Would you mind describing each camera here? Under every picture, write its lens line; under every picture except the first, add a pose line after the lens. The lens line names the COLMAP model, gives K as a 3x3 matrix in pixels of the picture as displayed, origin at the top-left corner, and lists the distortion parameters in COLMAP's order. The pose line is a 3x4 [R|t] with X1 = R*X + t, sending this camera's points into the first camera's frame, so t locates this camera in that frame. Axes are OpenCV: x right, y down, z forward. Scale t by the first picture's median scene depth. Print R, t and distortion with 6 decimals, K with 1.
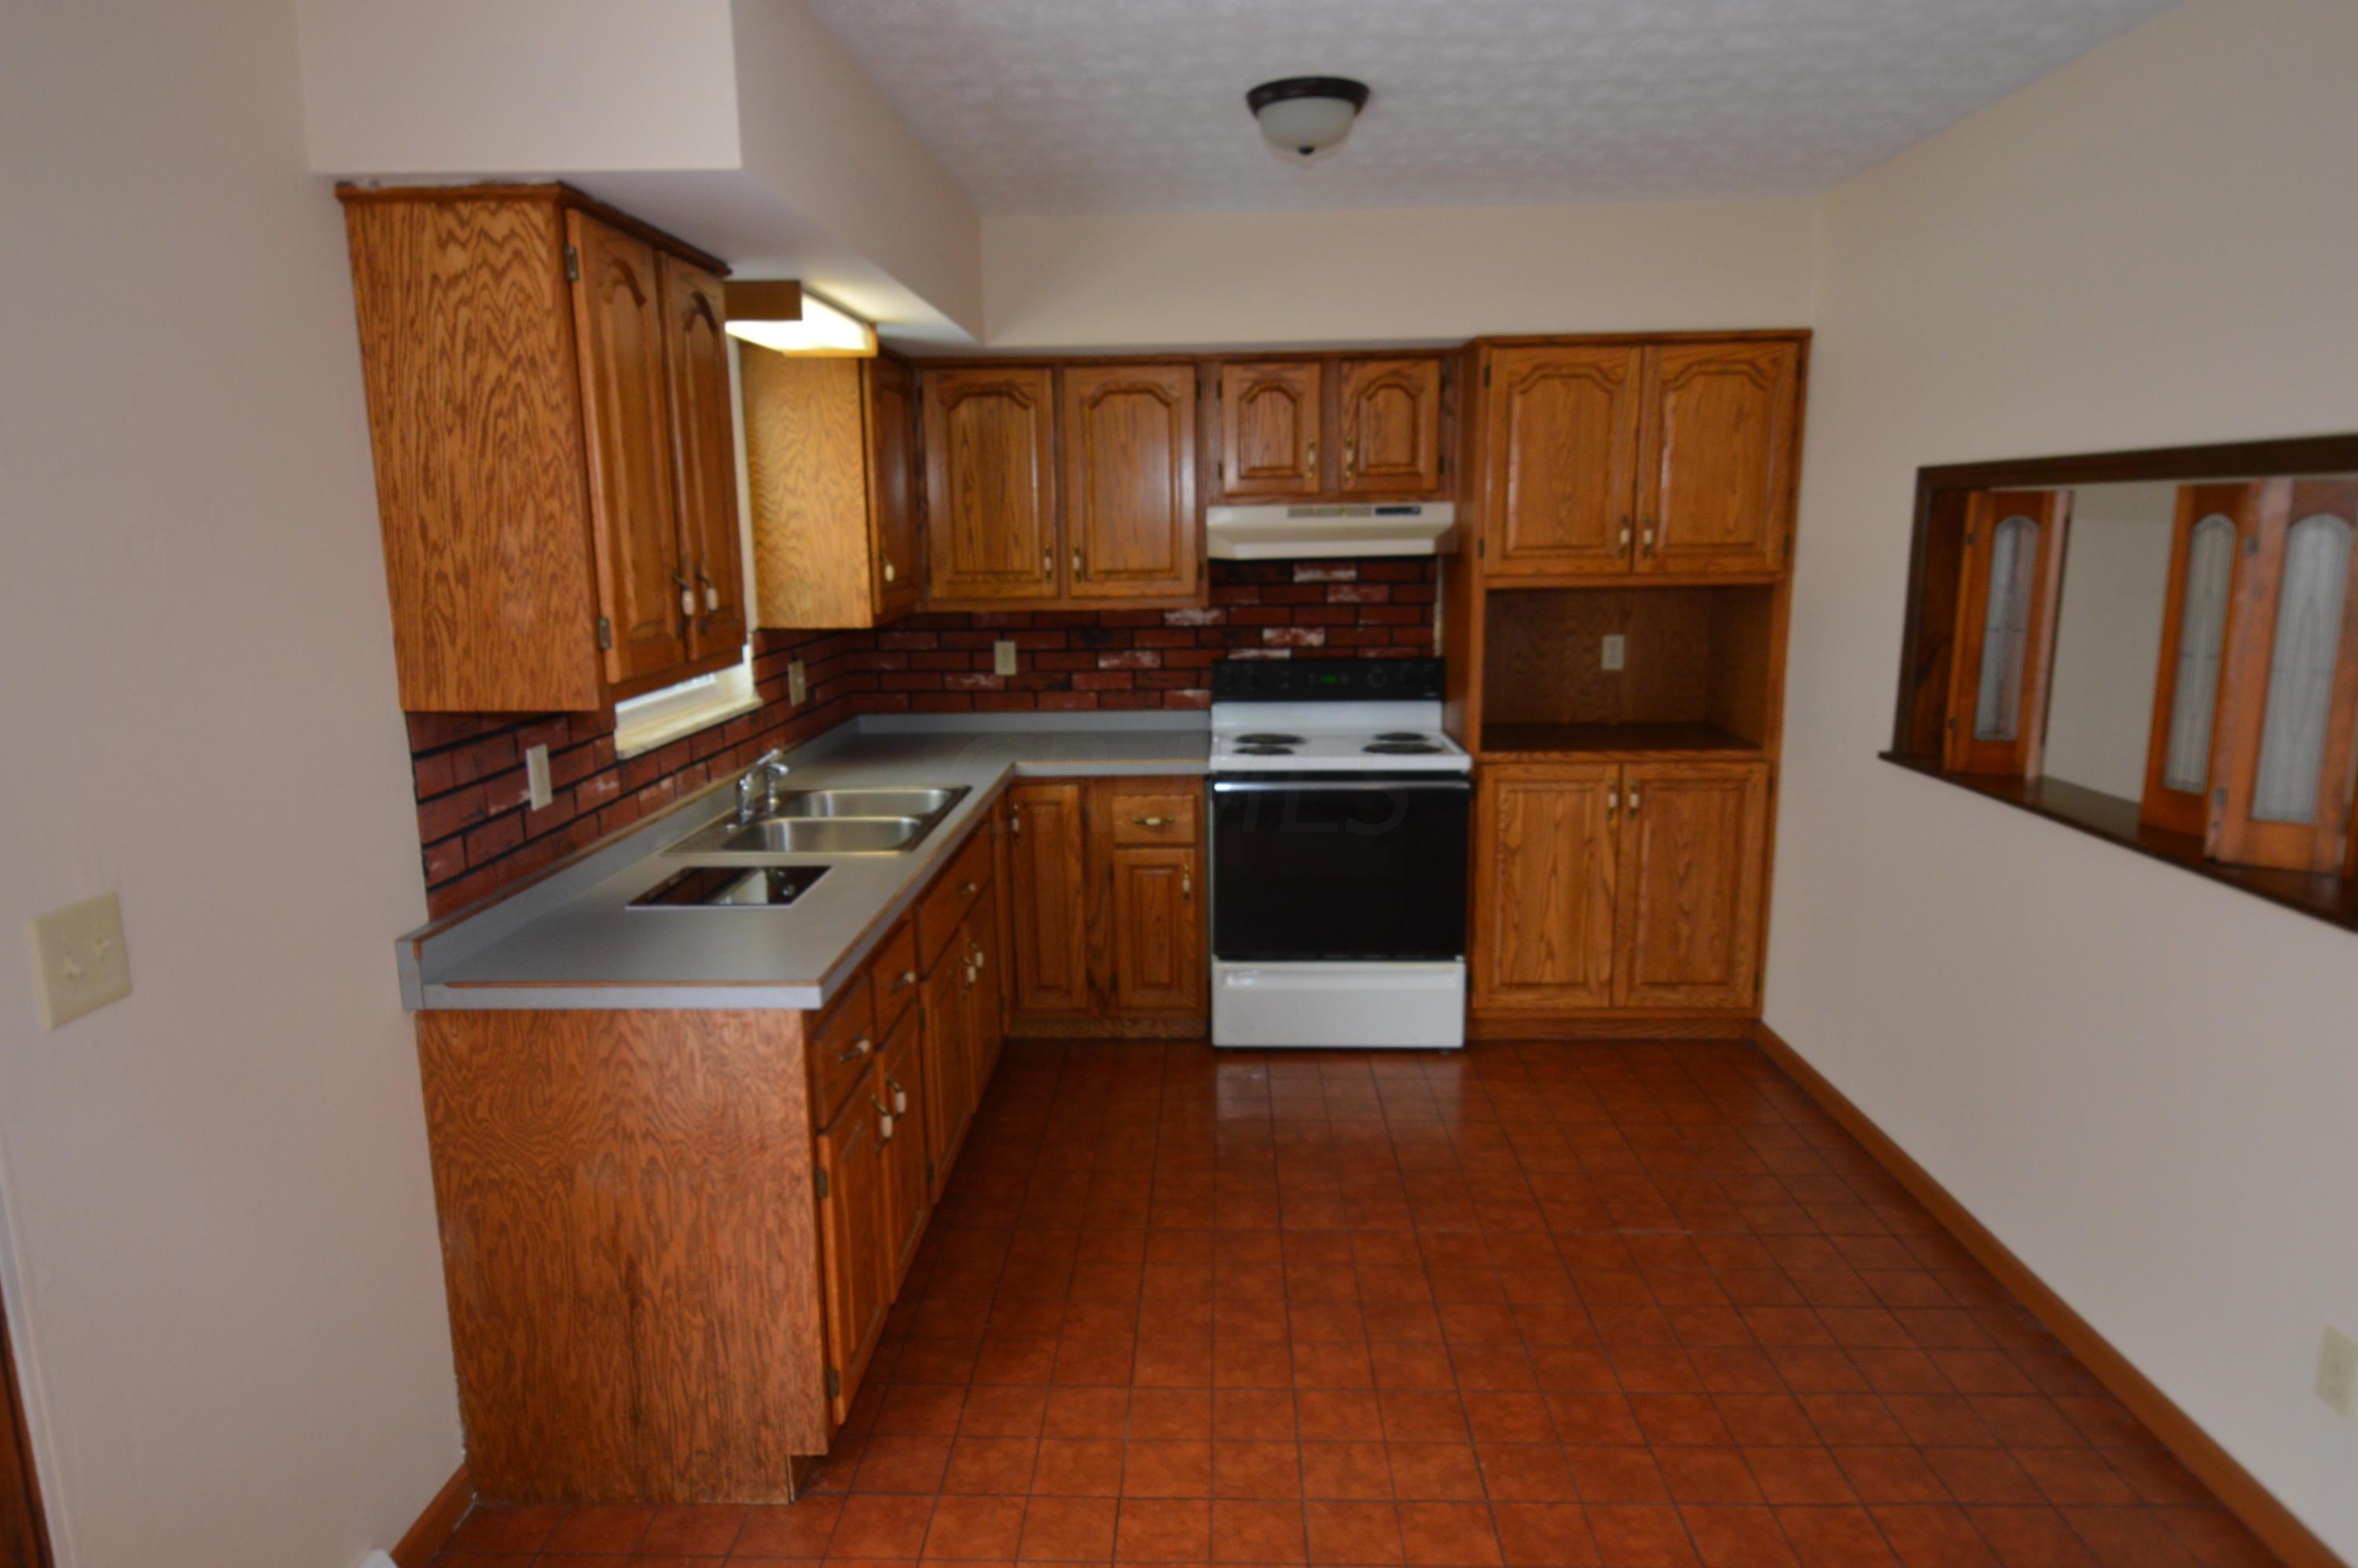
lens RADIAL K [[1452.8, 0, 1168.3], [0, 1452.8, 800.8], [0, 0, 1]] dist [0.024261, -0.027981]
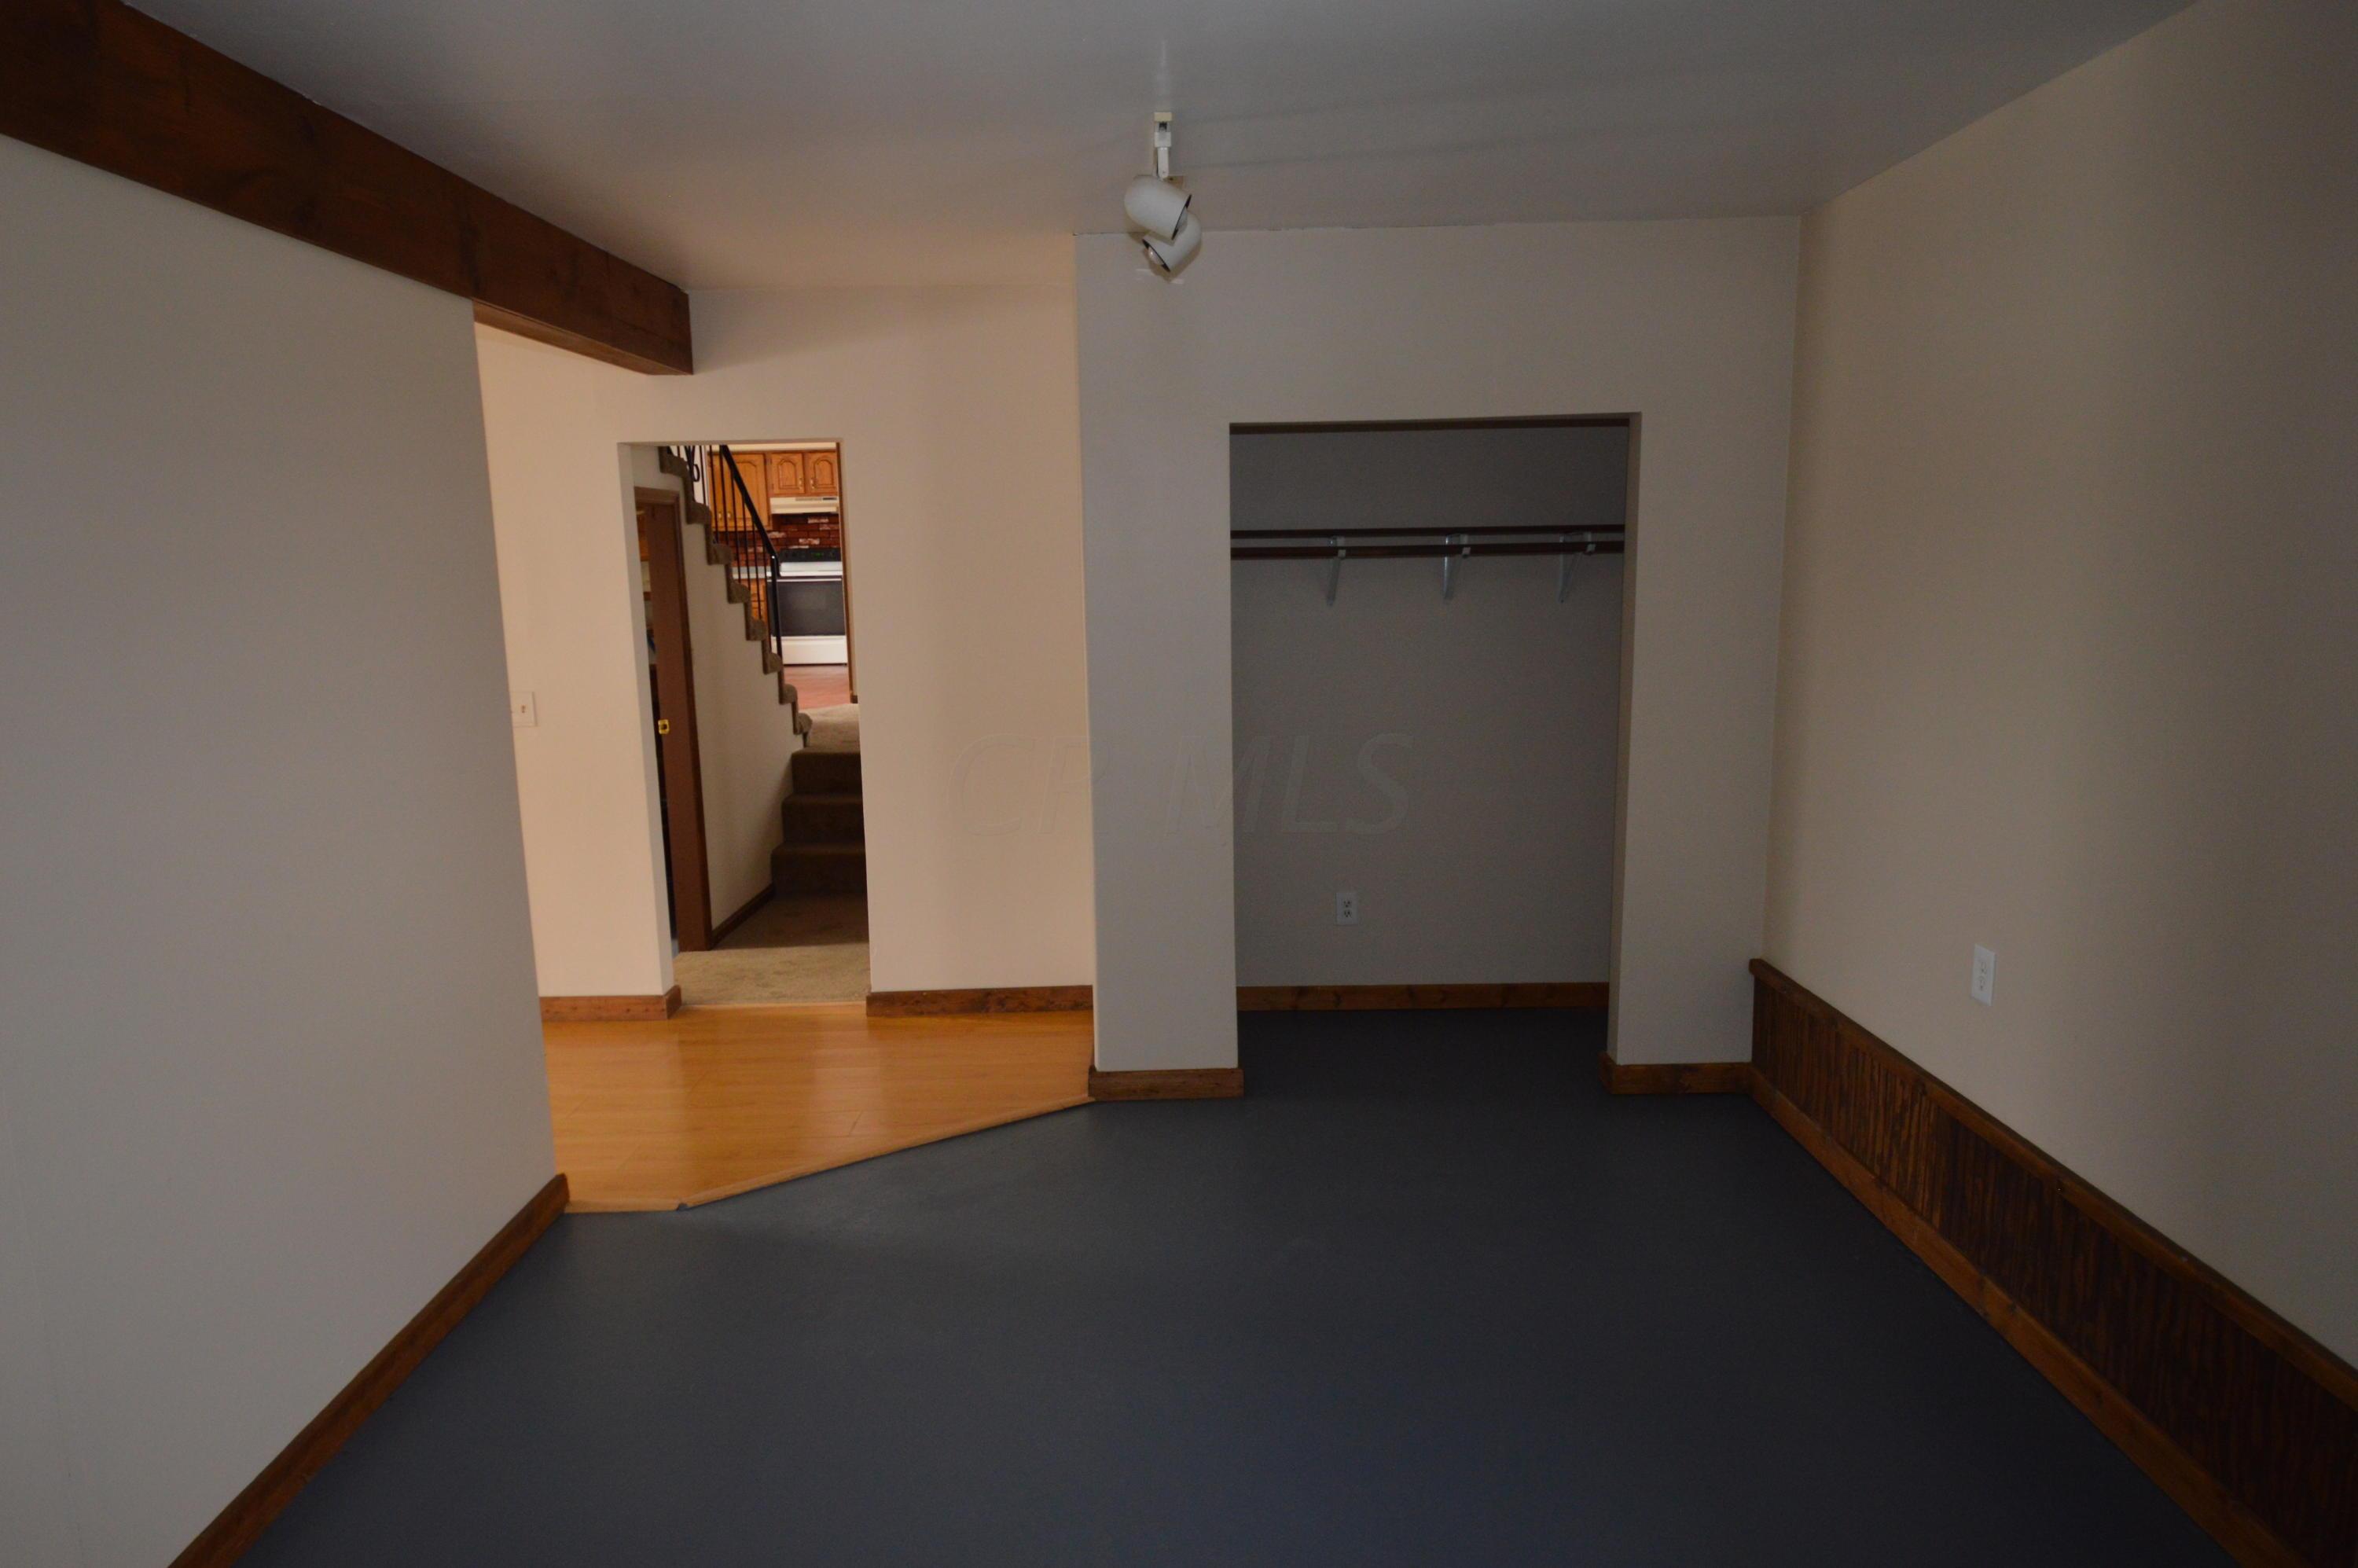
lens RADIAL K [[1352.1, 0, 1179.0], [0, 1352.1, 784.0], [0, 0, 1]] dist [0.018385, -0.021011]
pose [[0.999250, -0.011136, 0.037098, 0.878577], [0.012732, 0.998992, -0.043055, 0.619949], [-0.036582, 0.043495, 0.998384, -2.169582]]
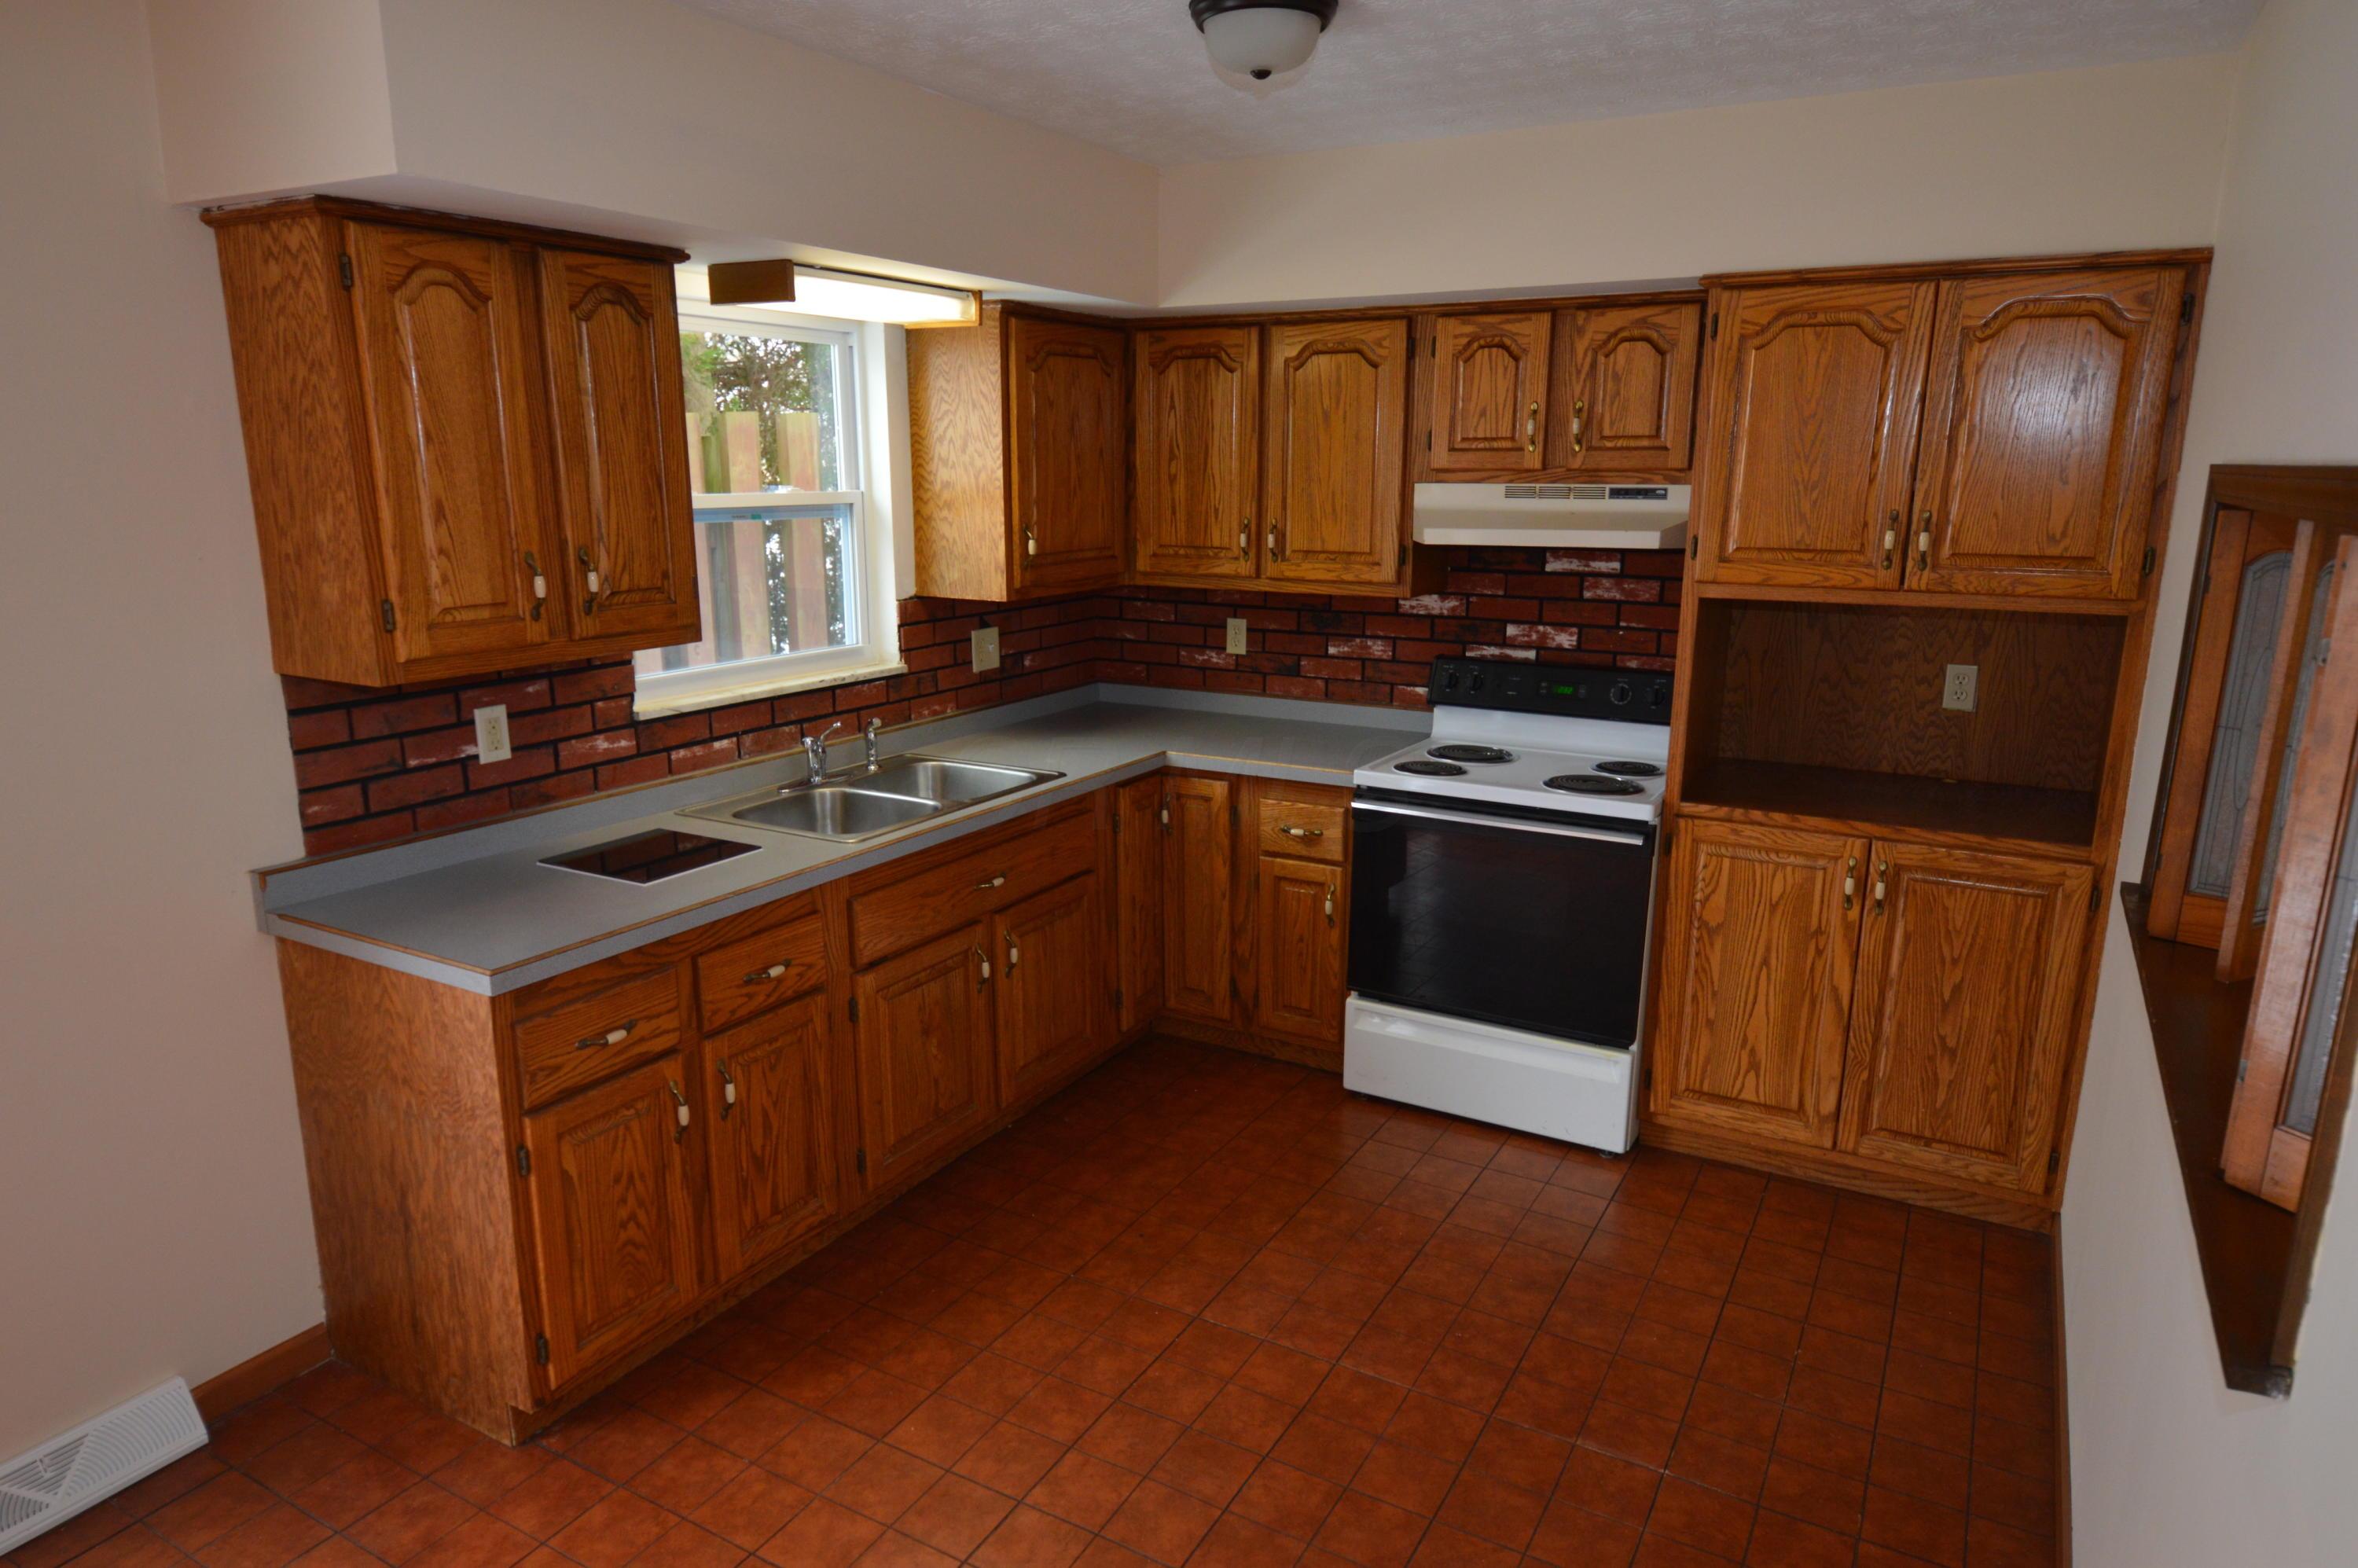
lens RADIAL K [[1452.8, 0, 1168.3], [0, 1452.8, 800.8], [0, 0, 1]] dist [0.024261, -0.027981]
pose [[0.884017, 0.123467, -0.450855, 0.336792], [-0.103639, 0.992252, 0.068518, -0.061238], [0.455821, -0.013845, 0.889964, 0.163022]]
